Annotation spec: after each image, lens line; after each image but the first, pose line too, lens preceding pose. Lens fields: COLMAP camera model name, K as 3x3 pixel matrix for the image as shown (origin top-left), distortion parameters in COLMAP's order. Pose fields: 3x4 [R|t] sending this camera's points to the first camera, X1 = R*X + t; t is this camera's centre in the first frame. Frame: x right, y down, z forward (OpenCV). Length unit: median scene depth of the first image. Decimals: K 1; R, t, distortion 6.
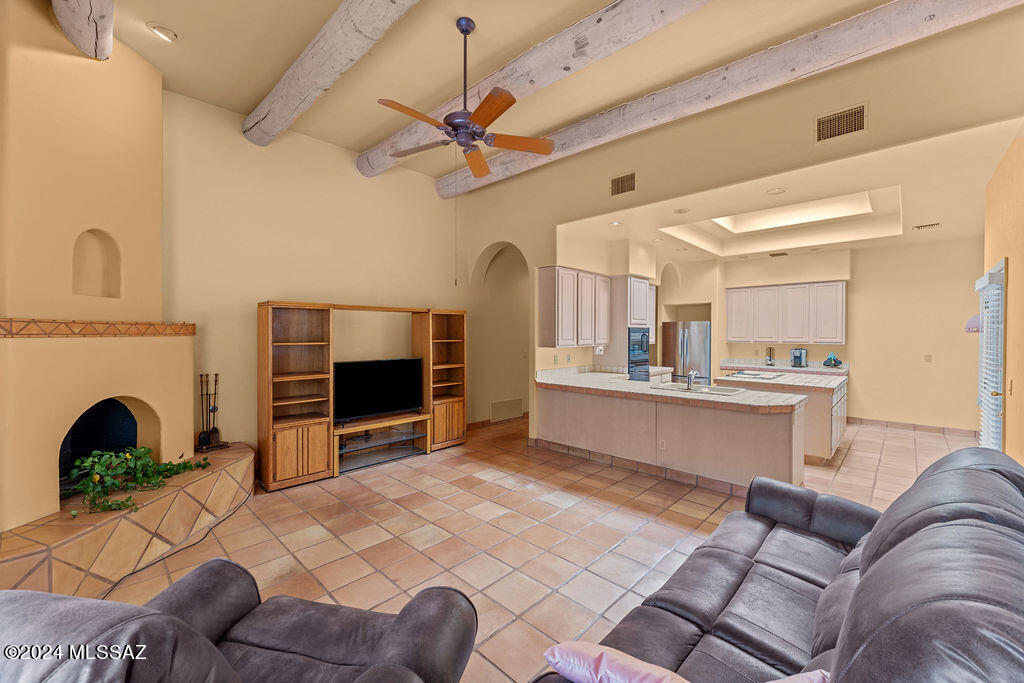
lens RADIAL K [[410.2, 0, 510.8], [0, 410.2, 335.1], [0, 0, 1]] dist [0.000952, -0.000539]
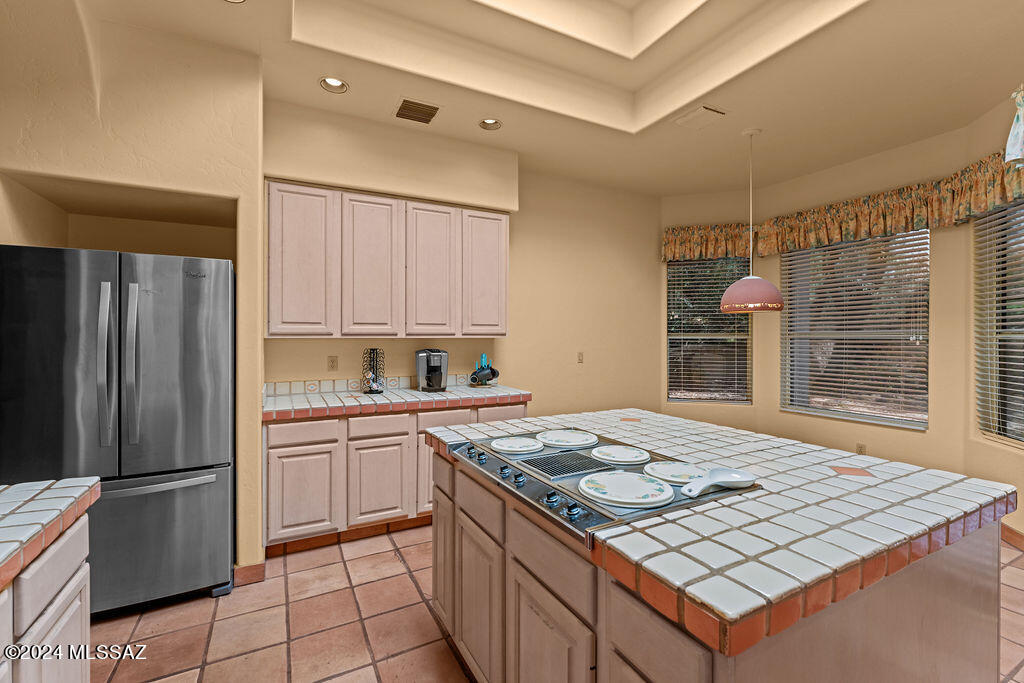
lens RADIAL K [[441.7, 0, 511.2], [0, 441.7, 337.0], [0, 0, 1]] dist [-0.002273, -0.000045]
pose [[0.311977, -0.001217, 0.950089, 0.432851], [0.007024, 0.999975, -0.001025, 0.033336], [-0.950064, 0.006994, 0.311978, 1.225026]]
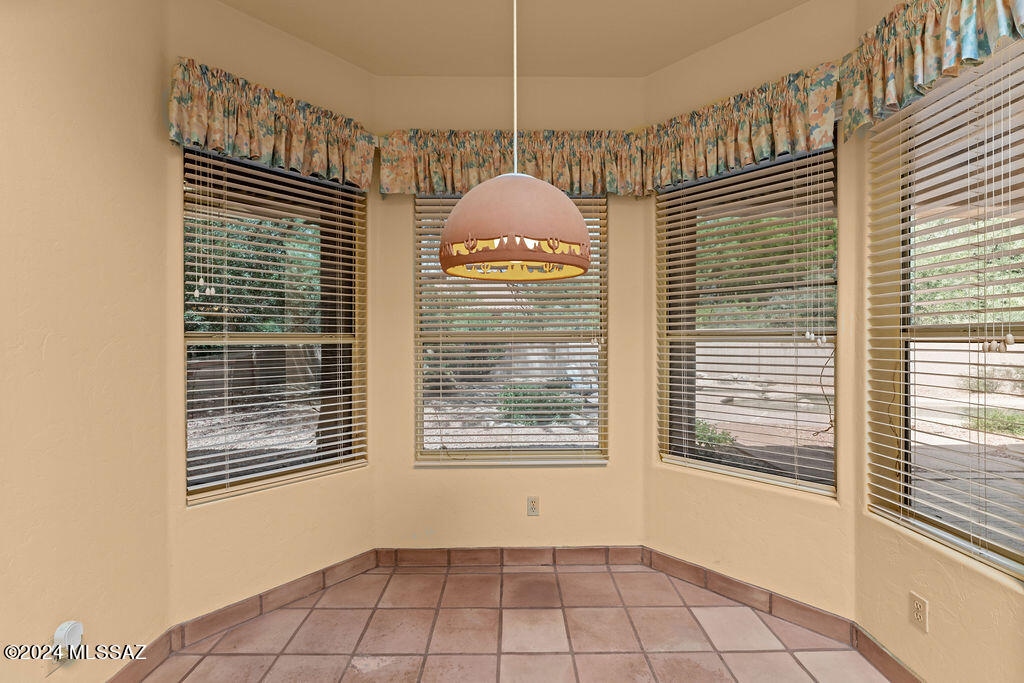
lens RADIAL K [[422.6, 0, 511.0], [0, 422.6, 339.2], [0, 0, 1]] dist [-0.012218, -0.000093]
pose [[-0.697013, -0.001698, 0.717057, 1.079048], [0.007524, 0.999925, 0.009681, 0.030991], [-0.717019, 0.012143, -0.696947, 1.255892]]
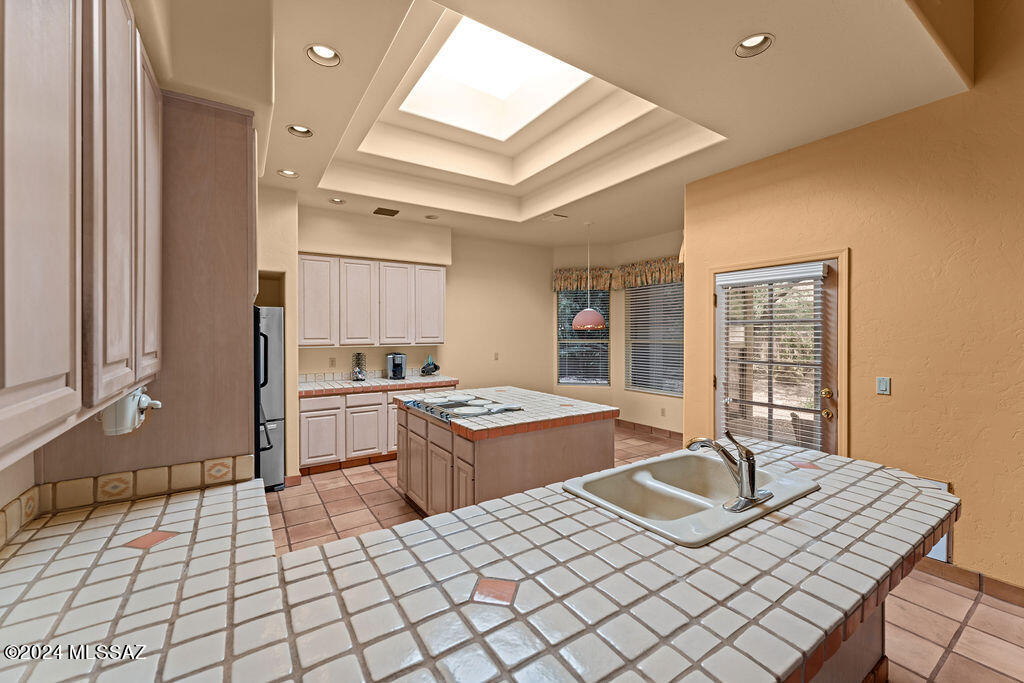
lens RADIAL K [[410.2, 0, 510.8], [0, 410.2, 335.1], [0, 0, 1]] dist [0.000952, -0.000539]
pose [[0.218278, -0.008464, 0.975850, 0.076770], [0.009635, 0.999932, 0.006518, -0.000966], [-0.975839, 0.007980, 0.218345, 1.035092]]
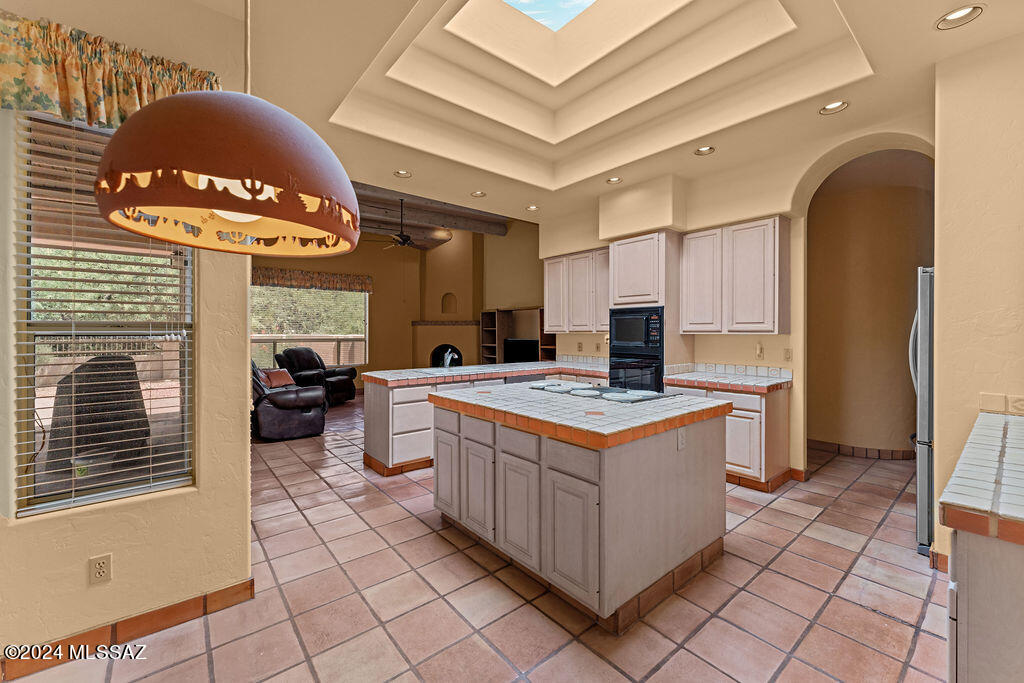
lens RADIAL K [[410.2, 0, 510.8], [0, 410.2, 335.1], [0, 0, 1]] dist [0.000952, -0.000539]
pose [[-0.111486, 0.006719, -0.993743, 1.423325], [-0.008339, 0.999936, 0.007696, 0.032461], [0.993731, 0.009145, -0.111423, 1.209563]]
